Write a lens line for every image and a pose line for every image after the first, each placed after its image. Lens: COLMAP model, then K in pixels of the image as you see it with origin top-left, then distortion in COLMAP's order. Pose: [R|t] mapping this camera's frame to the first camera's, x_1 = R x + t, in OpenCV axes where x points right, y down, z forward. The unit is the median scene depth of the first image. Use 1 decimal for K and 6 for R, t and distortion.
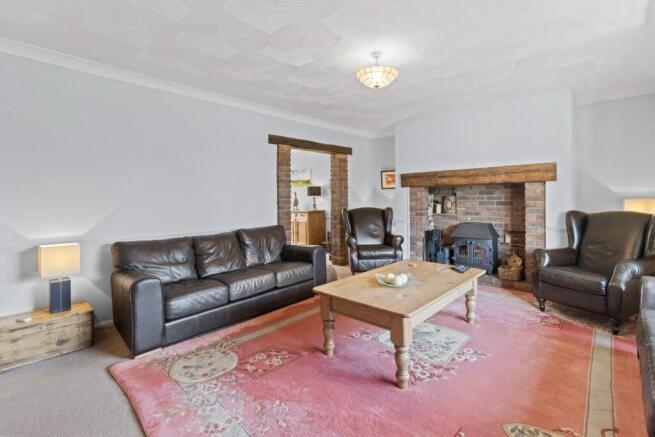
lens RADIAL K [[307.5, 0, 330.2], [0, 307.5, 196.2], [0, 0, 1]] dist [0.001404, 0.000049]
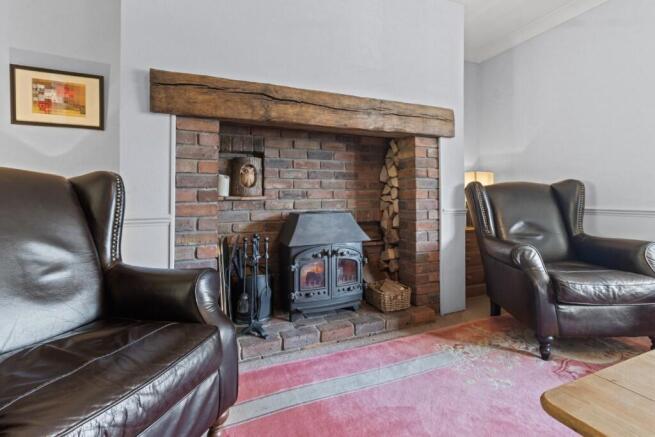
lens RADIAL K [[307.5, 0, 330.2], [0, 307.5, 196.2], [0, 0, 1]] dist [0.001404, 0.000049]
pose [[0.408654, 0.004055, 0.912681, 0.024378], [-0.006766, 0.999976, -0.001413, 0.062382], [-0.912664, -0.005598, 0.408671, 0.783068]]
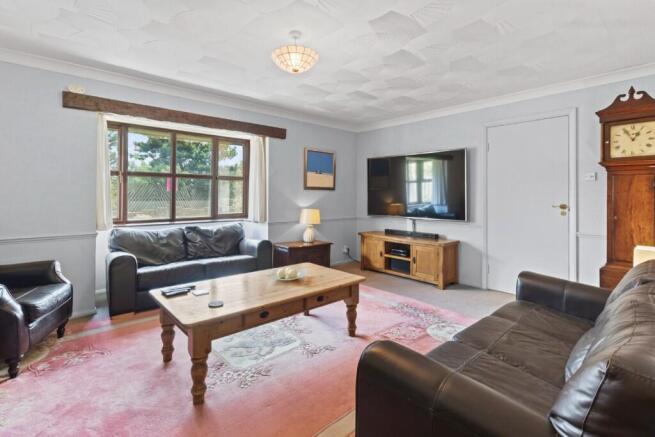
lens RADIAL K [[307.5, 0, 330.2], [0, 307.5, 196.2], [0, 0, 1]] dist [0.001404, 0.000049]
pose [[-0.994914, 0.002321, 0.100706, -0.019790], [0.001707, 0.999979, -0.006181, 0.002337], [-0.100718, -0.005978, -0.994897, 1.097702]]
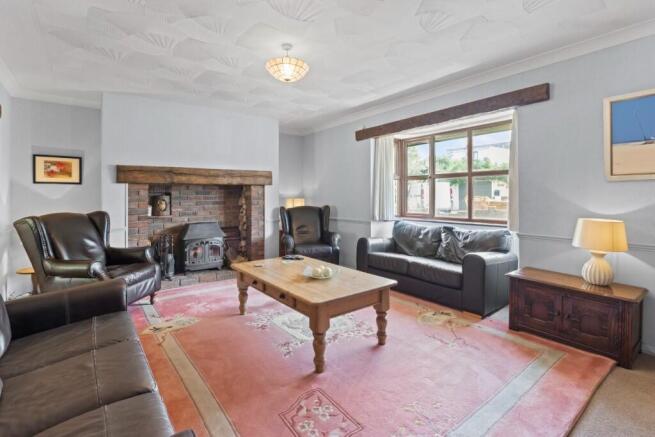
lens RADIAL K [[310.7, 0, 329.0], [0, 310.7, 198.6], [0, 0, 1]] dist [0.000473, 0.000153]
pose [[0.170108, -0.000319, 0.985425, -0.456080], [-0.004242, 0.999990, 0.001056, 0.004996], [-0.985416, -0.004360, 0.170105, 0.419826]]
